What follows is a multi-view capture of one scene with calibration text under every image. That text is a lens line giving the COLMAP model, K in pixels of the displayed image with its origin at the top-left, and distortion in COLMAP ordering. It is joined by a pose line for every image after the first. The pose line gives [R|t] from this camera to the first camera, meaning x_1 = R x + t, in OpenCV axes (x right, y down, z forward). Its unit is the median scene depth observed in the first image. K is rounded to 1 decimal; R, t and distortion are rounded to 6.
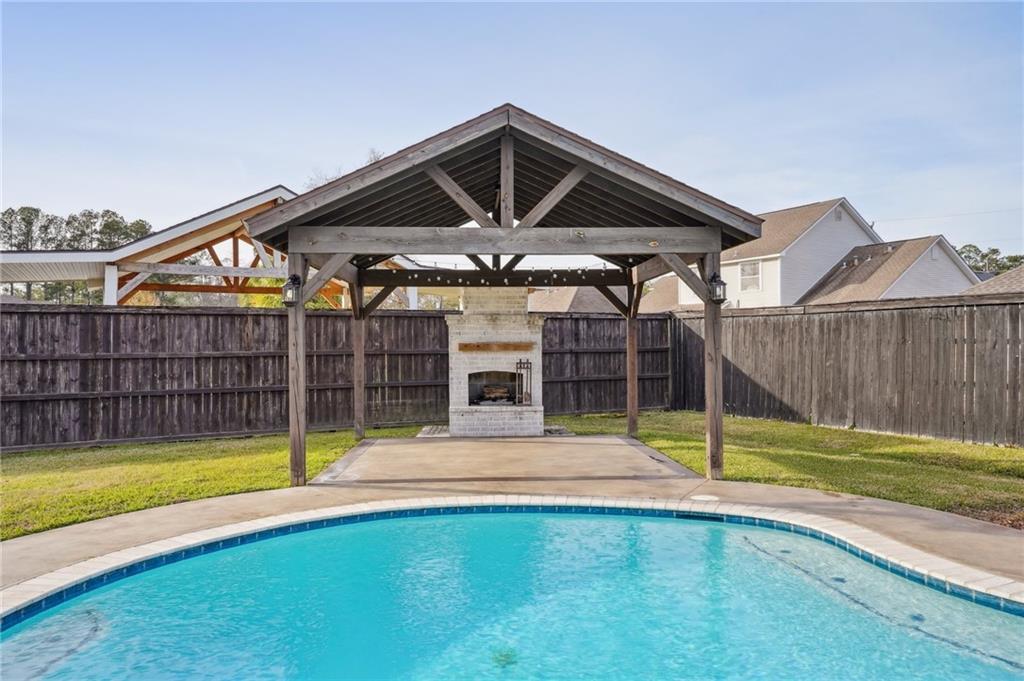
lens RADIAL K [[727.3, 0, 514.6], [0, 727.3, 348.2], [0, 0, 1]] dist [0.052410, 0.011997]
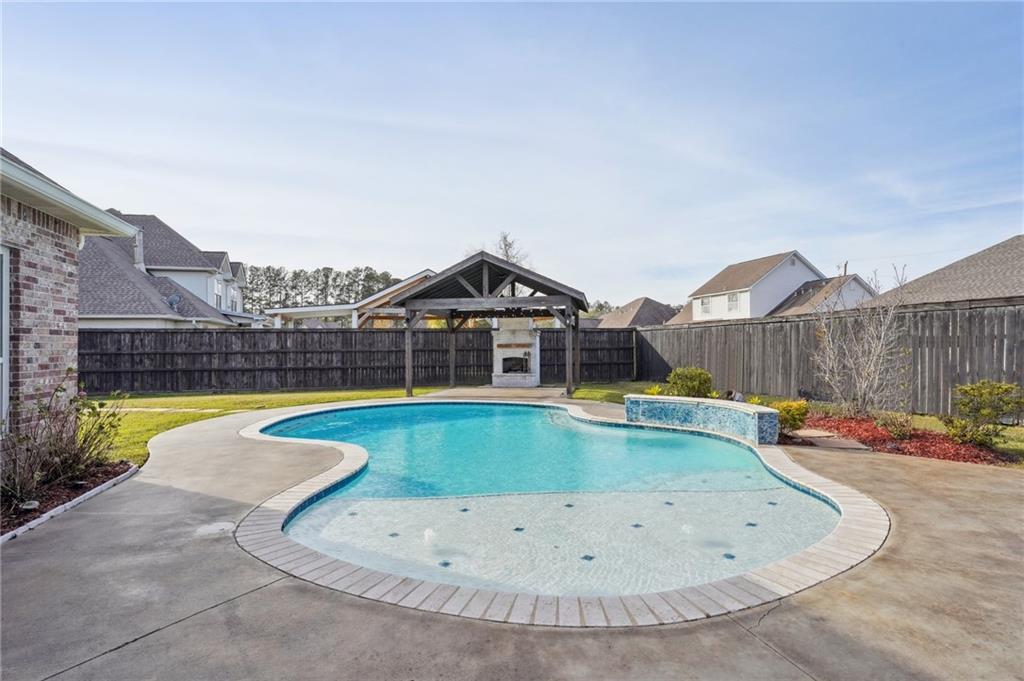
lens RADIAL K [[503.0, 0, 509.2], [0, 503.0, 341.0], [0, 0, 1]] dist [0.000773, 0.000044]
pose [[0.973998, -0.004412, -0.226513, 0.286669], [0.000106, 0.999819, -0.019018, 0.012003], [0.226556, 0.018500, 0.973822, -0.421711]]
